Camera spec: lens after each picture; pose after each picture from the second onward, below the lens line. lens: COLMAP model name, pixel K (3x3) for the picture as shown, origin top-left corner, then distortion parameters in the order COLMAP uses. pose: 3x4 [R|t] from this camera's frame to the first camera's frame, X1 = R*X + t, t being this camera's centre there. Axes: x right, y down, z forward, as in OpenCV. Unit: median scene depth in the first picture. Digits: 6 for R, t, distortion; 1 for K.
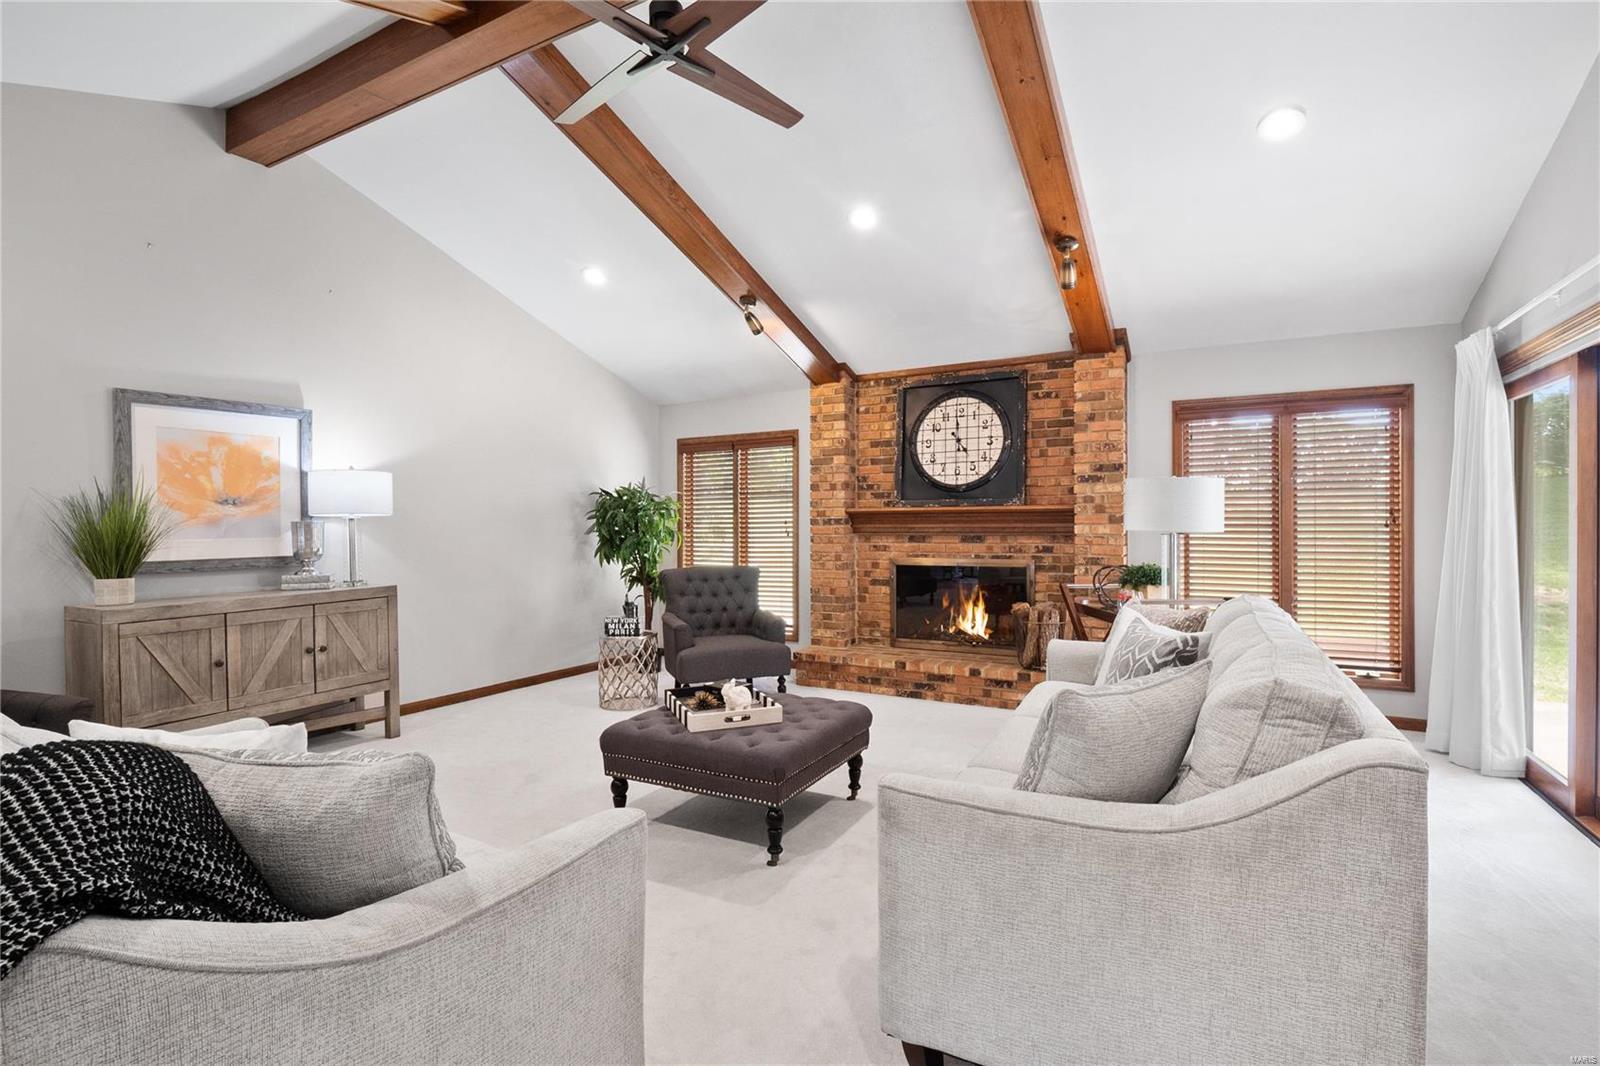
lens RADIAL K [[753.3, 0, 797.8], [0, 753.3, 528.8], [0, 0, 1]] dist [-0.012718, 0.000134]
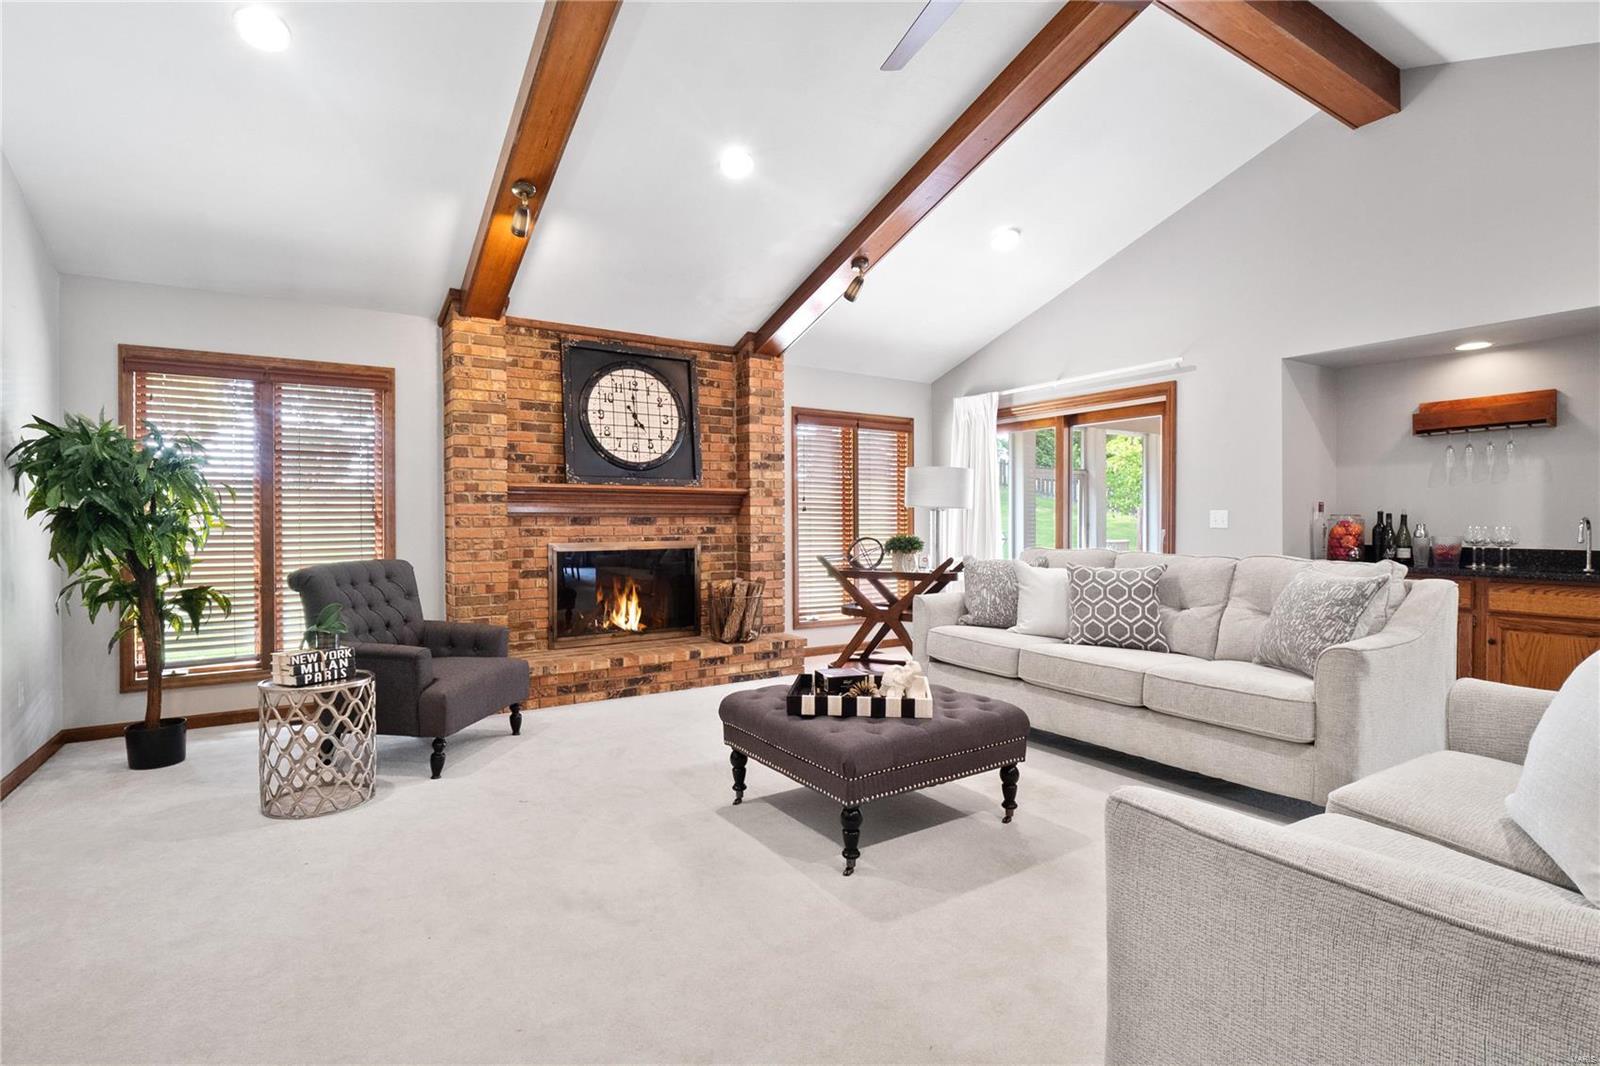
lens RADIAL K [[753.3, 0, 797.8], [0, 753.3, 528.8], [0, 0, 1]] dist [-0.012718, 0.000134]
pose [[0.466908, -0.001678, 0.884305, -0.537044], [0.006679, 0.999976, -0.001628, 0.027508], [-0.884281, 0.006666, 0.466908, 0.397230]]
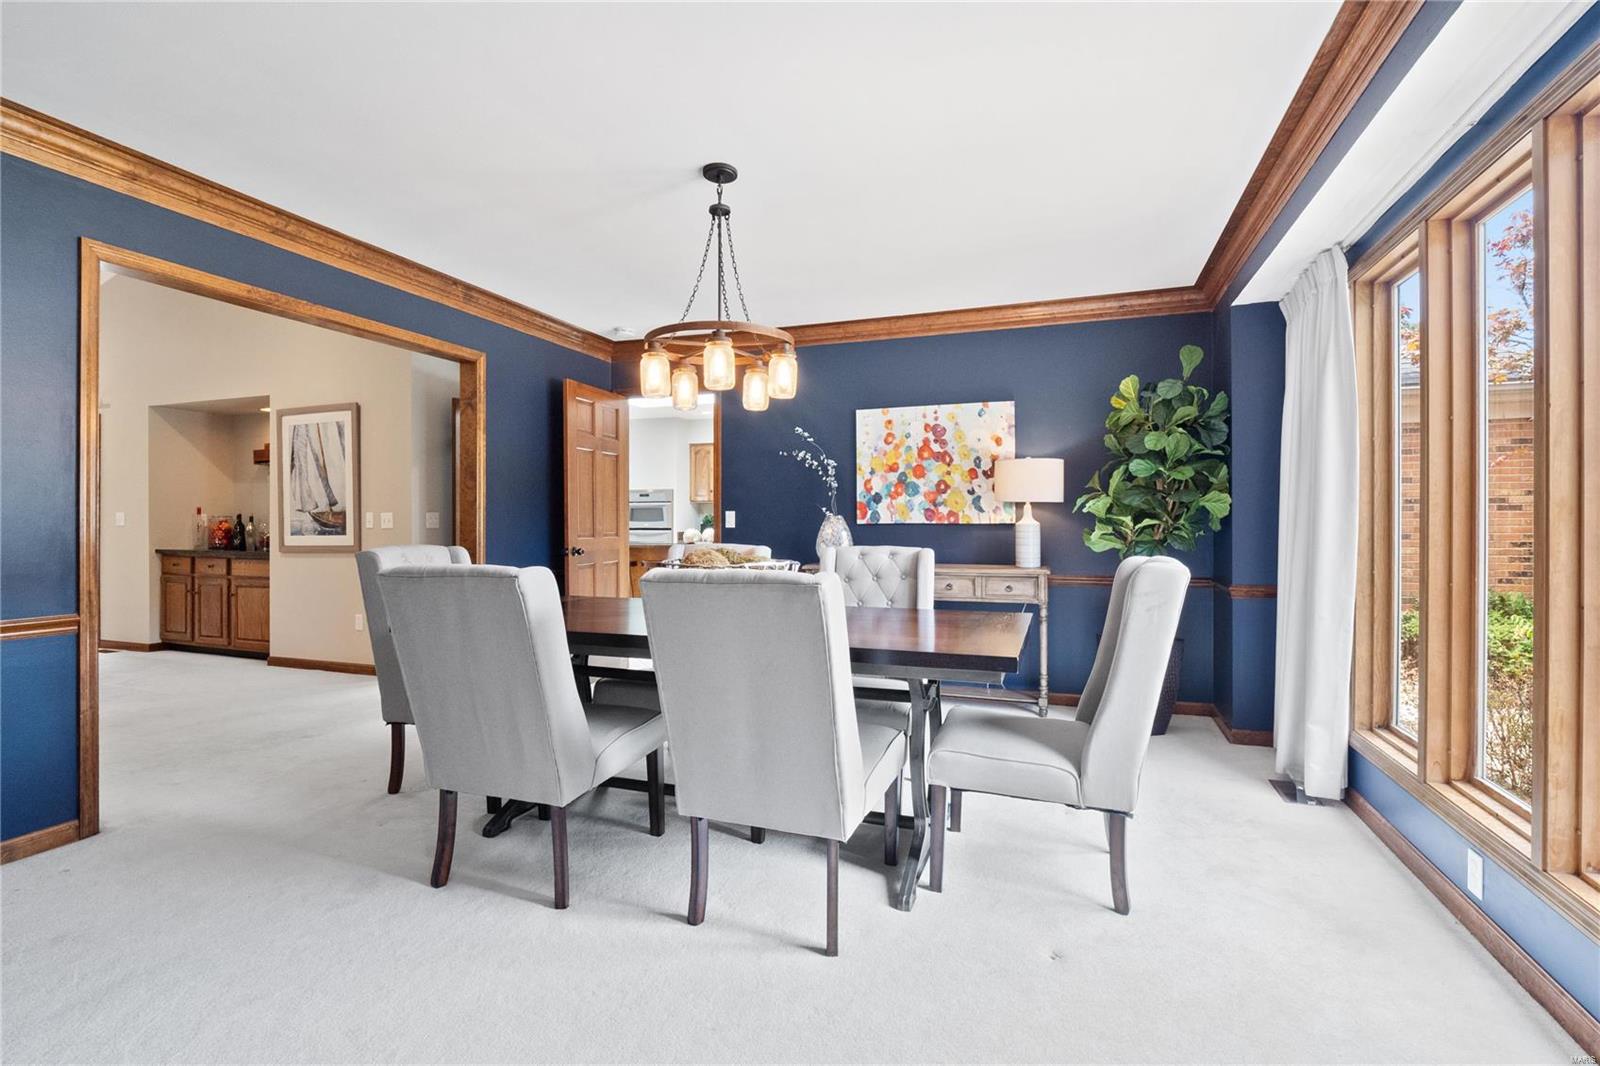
lens RADIAL K [[743.6, 0, 803.0], [0, 743.6, 525.3], [0, 0, 1]] dist [0.000585, 0.000127]
pose [[-0.162638, 0.004952, 0.986673, -0.865555], [0.016608, 0.999859, -0.002281, 0.048201], [-0.986546, 0.016016, -0.162697, -0.507392]]
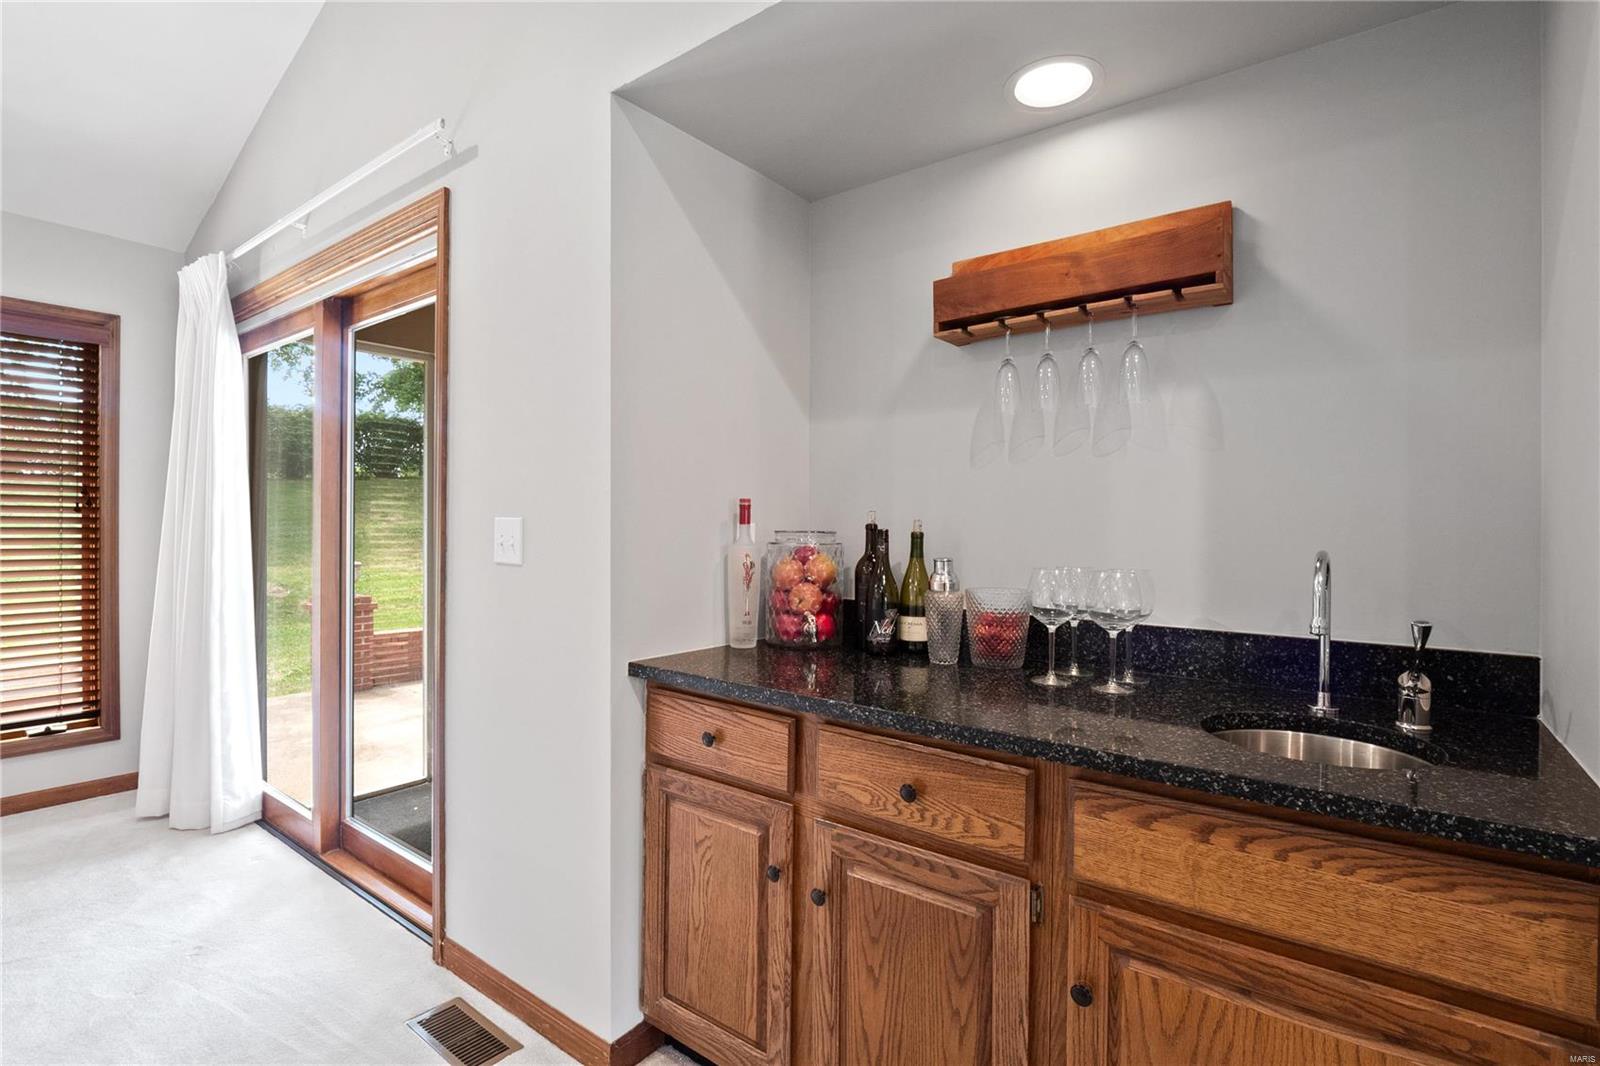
lens RADIAL K [[739.7, 0, 796.0], [0, 739.7, 527.1], [0, 0, 1]] dist [-0.011400, 0.000175]
pose [[0.138853, 0.006453, 0.990292, 0.169089], [0.001671, 0.999976, -0.006751, 0.014396], [-0.990312, 0.002592, 0.138839, 0.199311]]
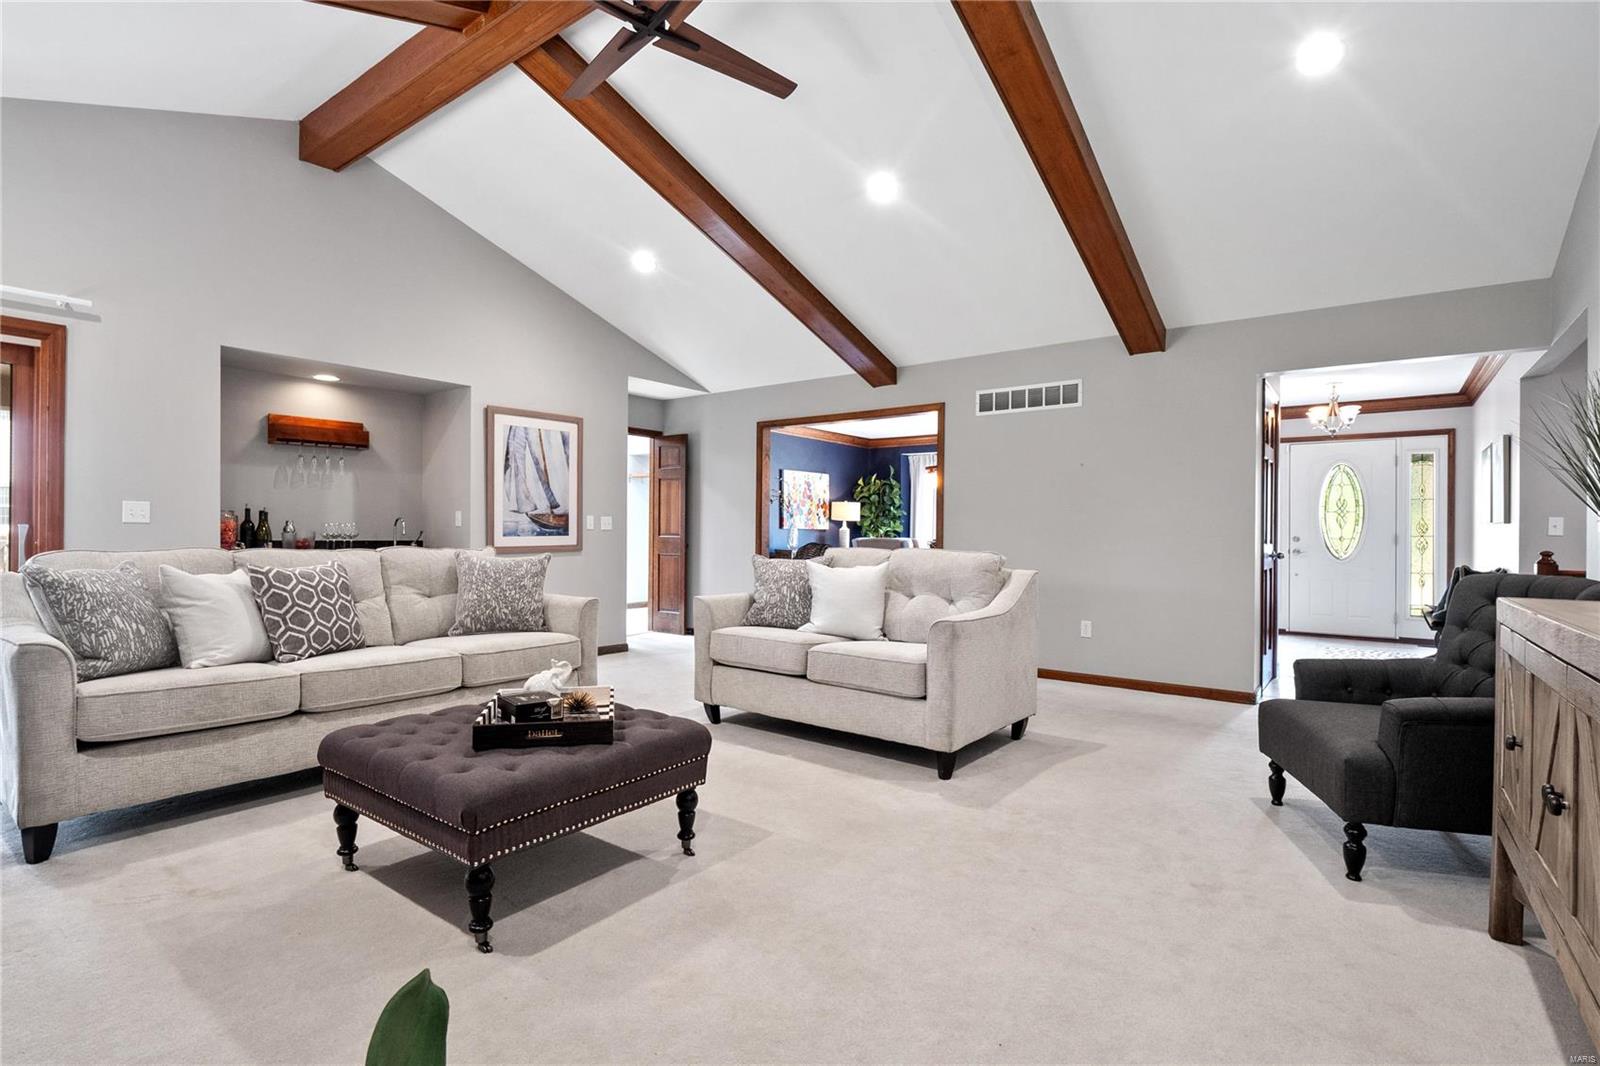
lens RADIAL K [[753.3, 0, 797.8], [0, 753.3, 528.8], [0, 0, 1]] dist [-0.012718, 0.000134]
pose [[-0.990349, 0.003500, 0.138551, -0.265057], [0.004660, 0.999957, 0.008048, 0.031250], [-0.138517, 0.008616, -0.990323, 1.003024]]
